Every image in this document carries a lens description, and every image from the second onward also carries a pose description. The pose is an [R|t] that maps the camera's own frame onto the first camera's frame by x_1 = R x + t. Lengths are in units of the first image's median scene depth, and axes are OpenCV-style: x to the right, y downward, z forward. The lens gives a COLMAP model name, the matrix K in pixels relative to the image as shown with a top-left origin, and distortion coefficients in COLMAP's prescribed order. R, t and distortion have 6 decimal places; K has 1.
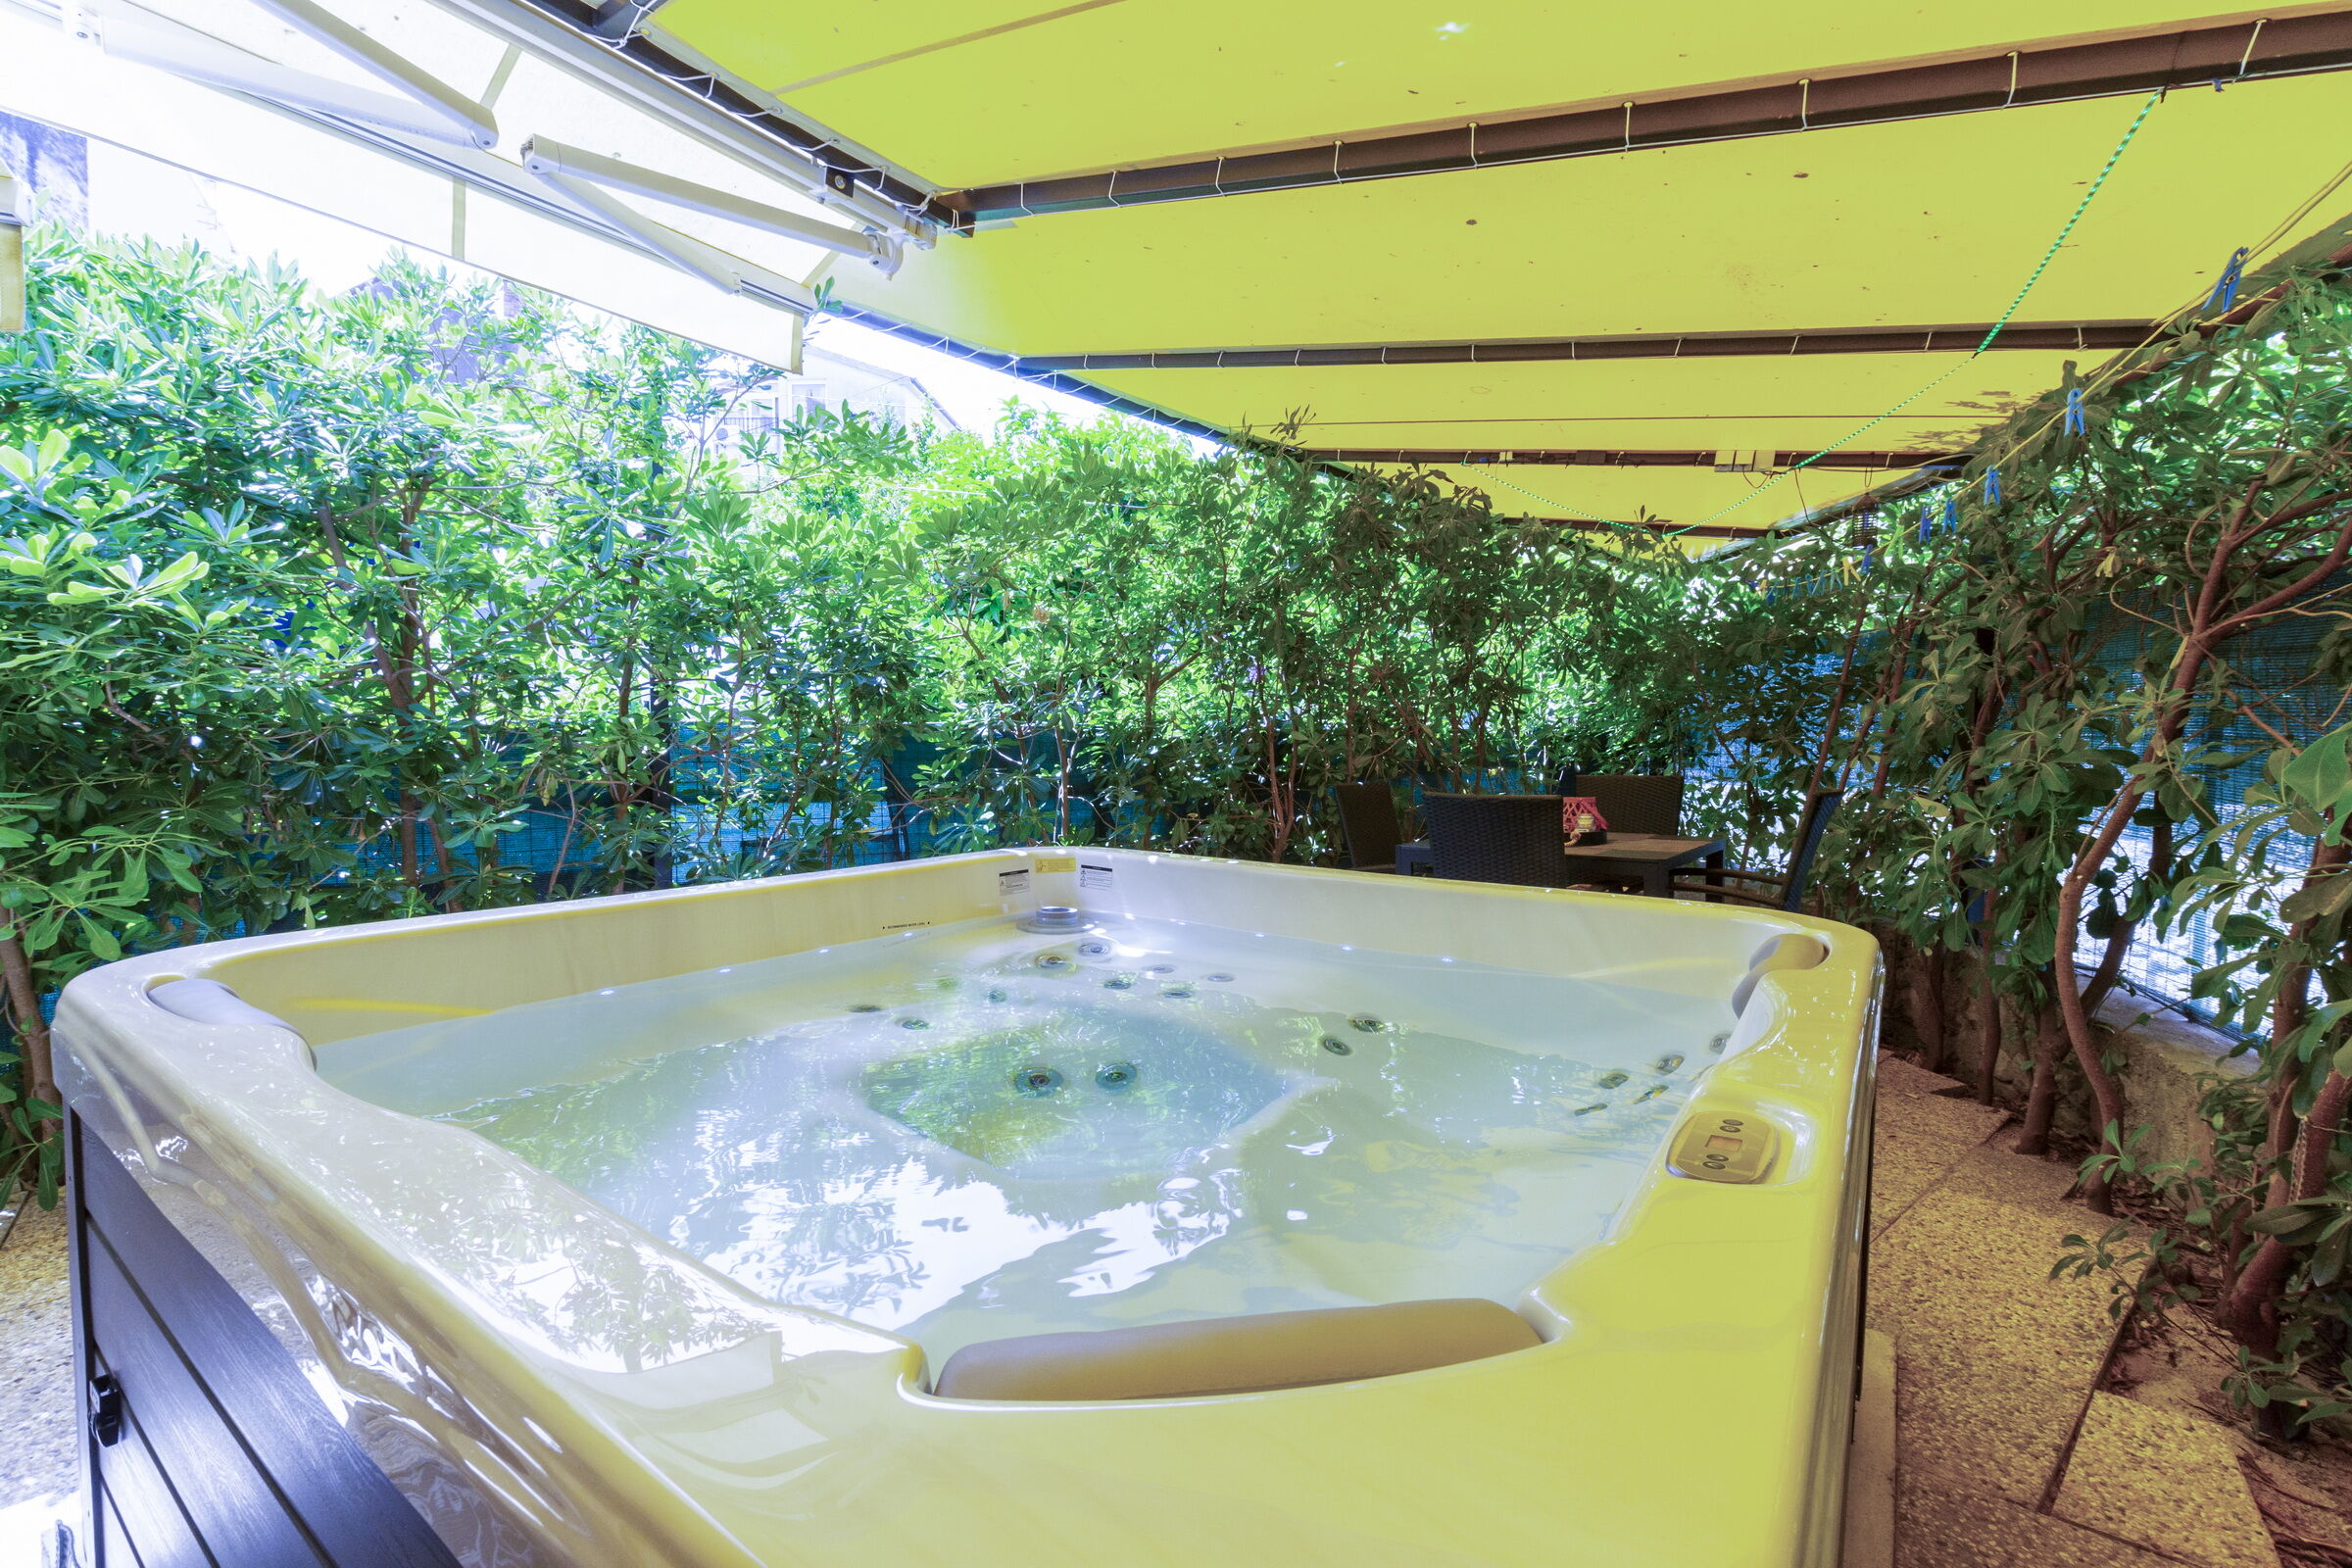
lens RADIAL K [[1016.7, 0, 1173.4], [0, 1016.7, 787.7], [0, 0, 1]] dist [0.001609, 0.000696]
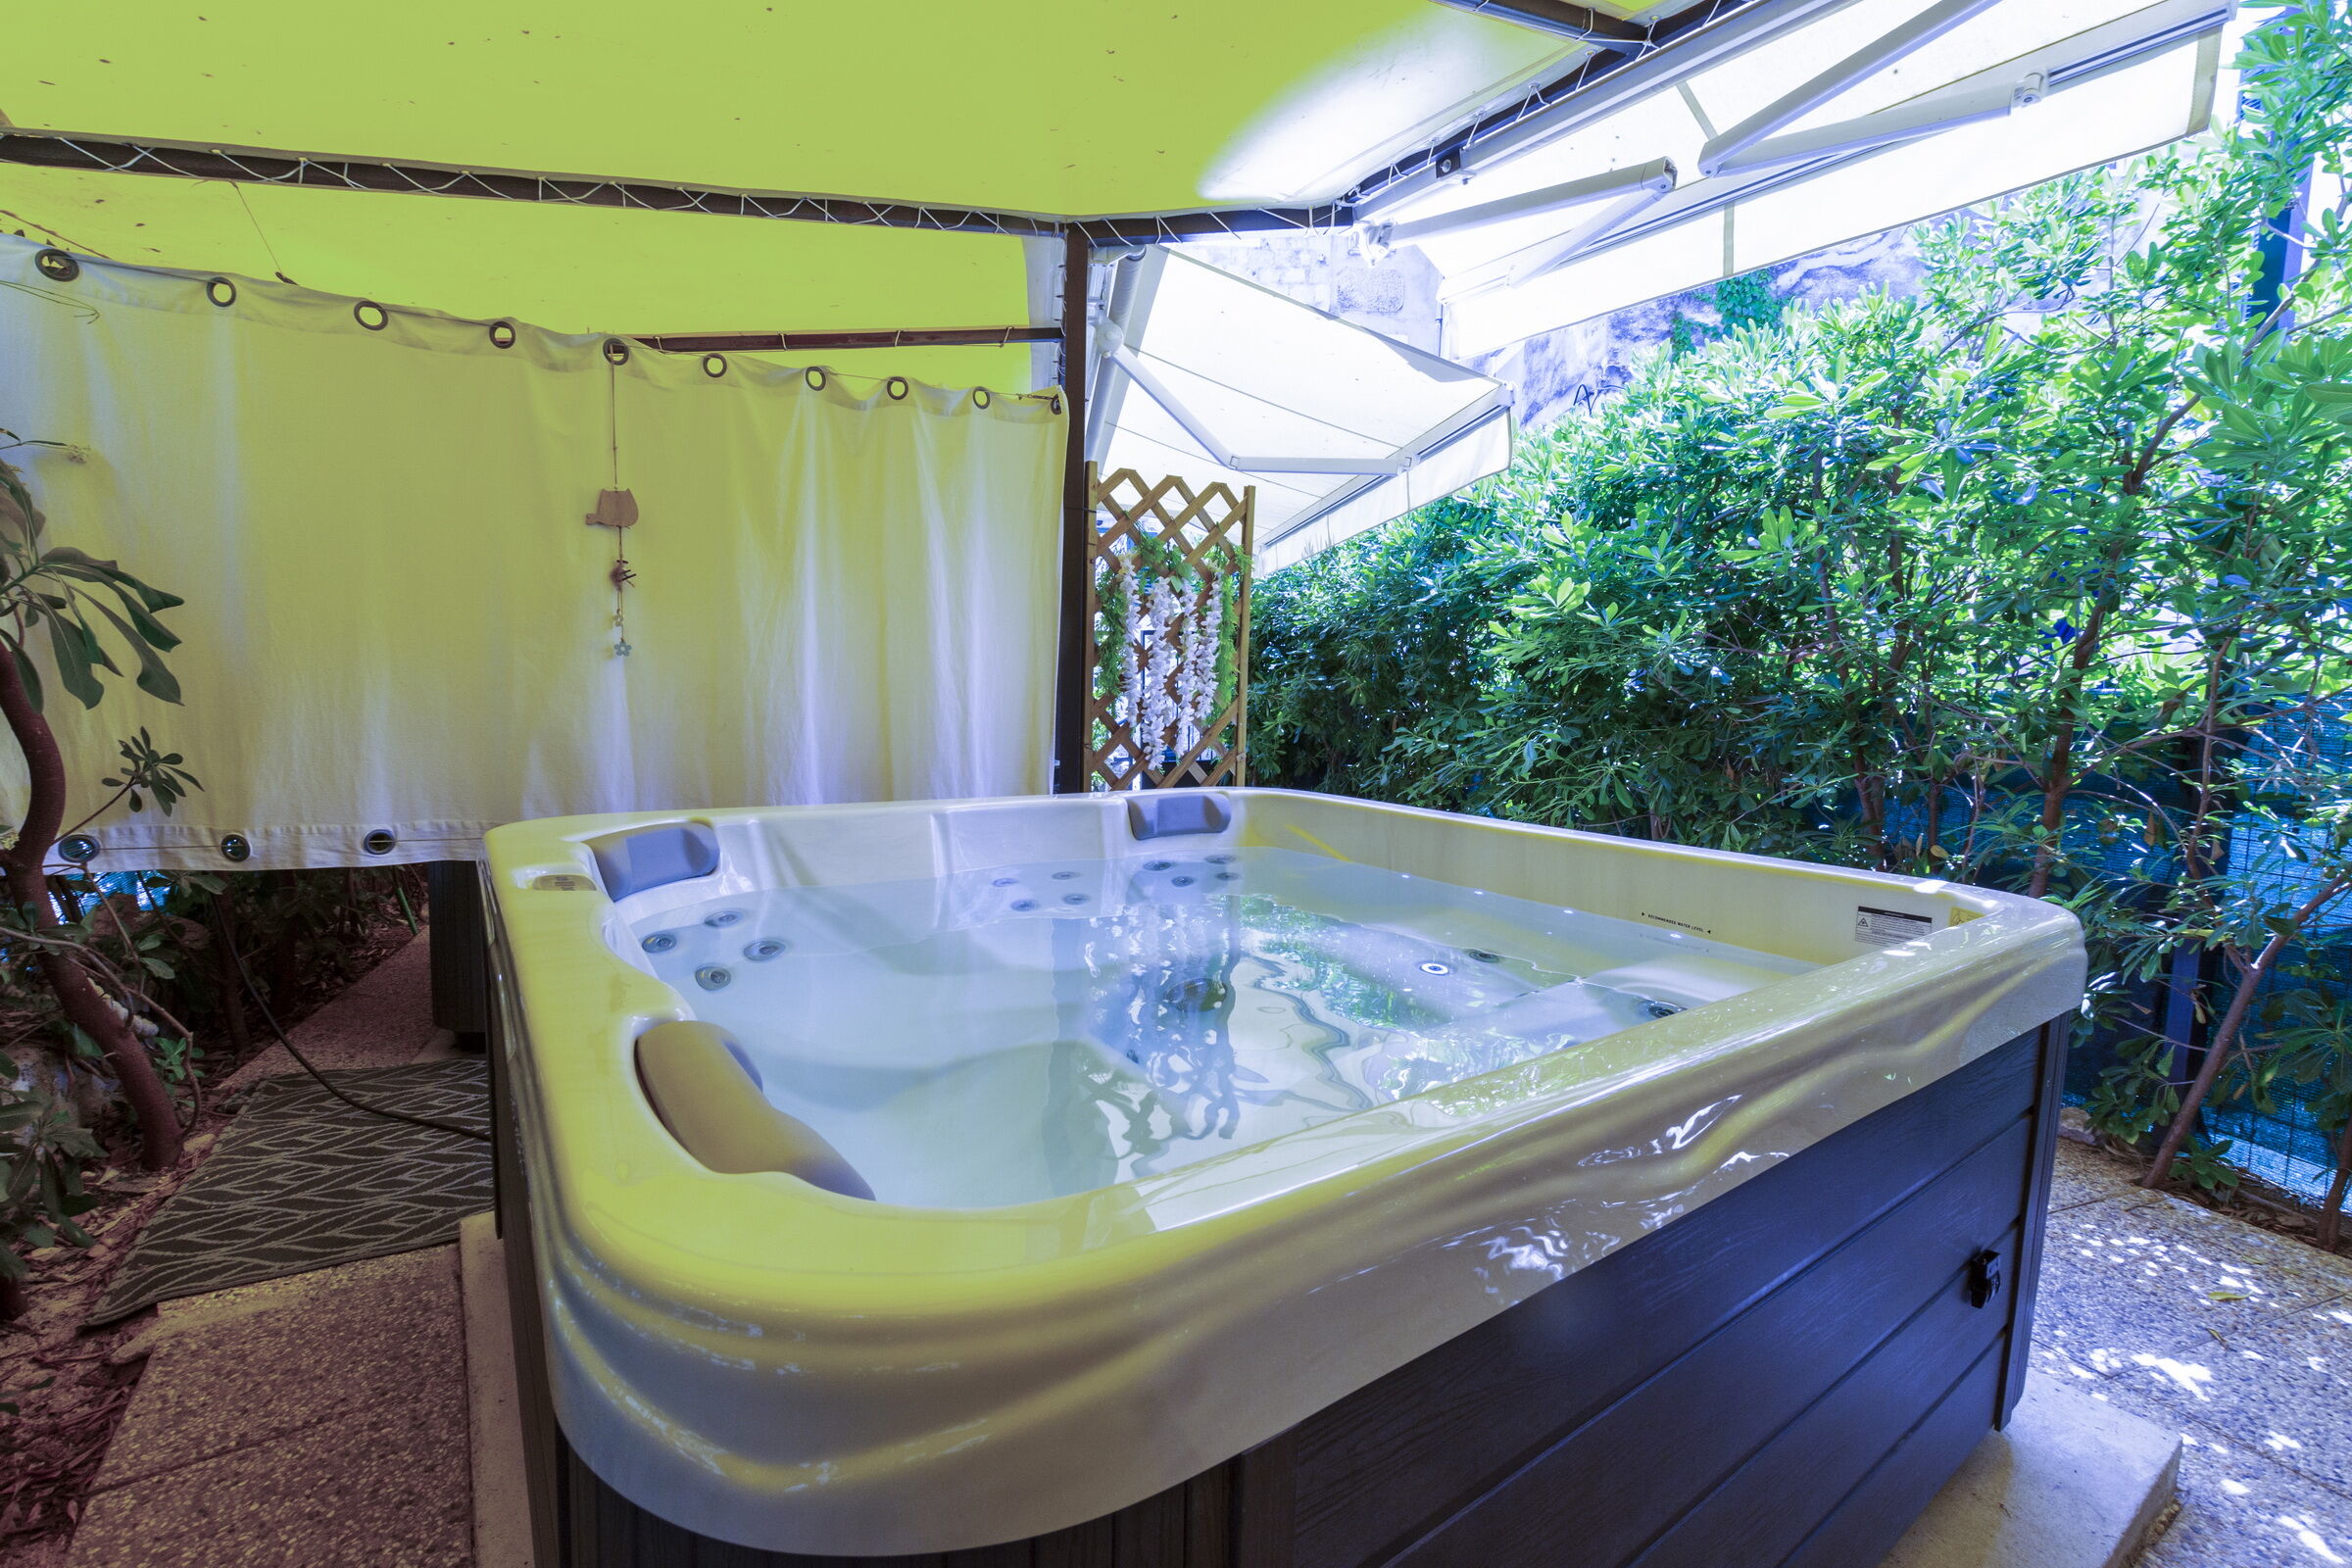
lens RADIAL K [[1016.7, 0, 1173.4], [0, 1016.7, 787.7], [0, 0, 1]] dist [0.001609, 0.000696]
pose [[-0.324407, 0.079239, -0.942593, 0.651029], [-0.076702, 0.991000, 0.109706, -0.040955], [0.942803, 0.107888, -0.315410, 0.914177]]
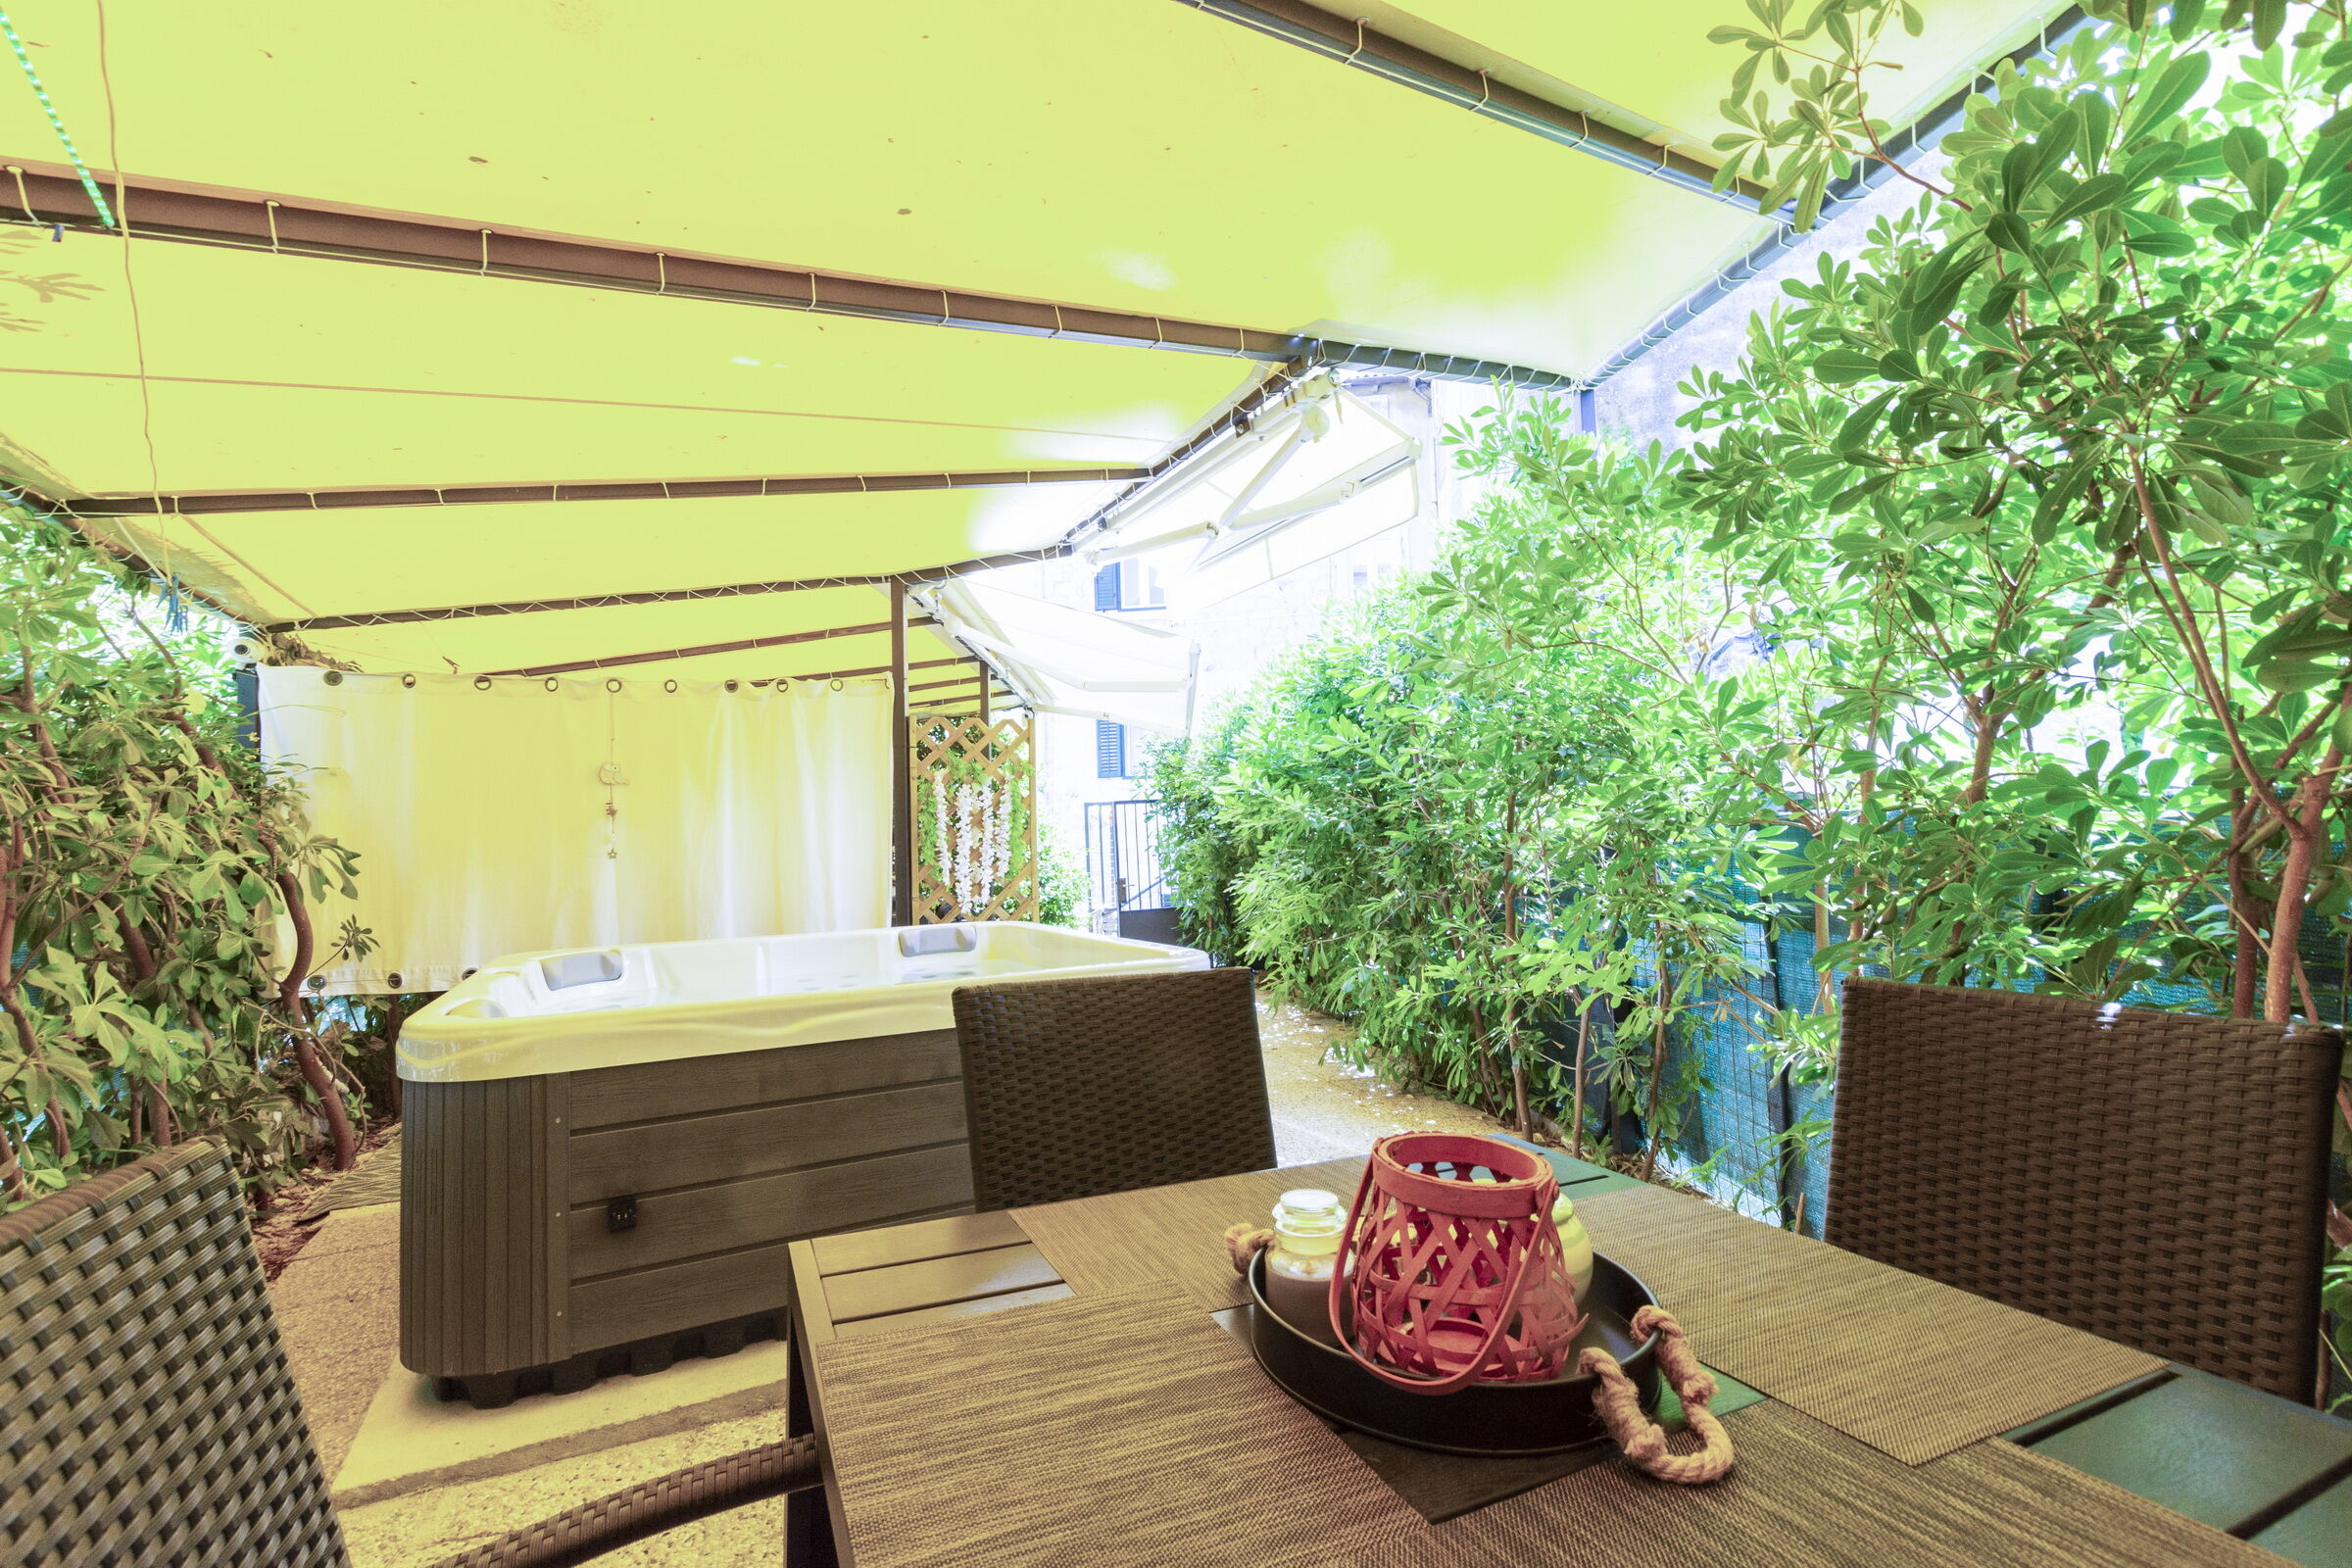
lens RADIAL K [[1016.7, 0, 1173.4], [0, 1016.7, 787.7], [0, 0, 1]] dist [0.001609, 0.000696]
pose [[-0.450614, -0.038468, -0.891890, 1.020233], [-0.017906, 0.999260, -0.034052, -0.105962], [0.892539, 0.000626, -0.450969, 1.807343]]
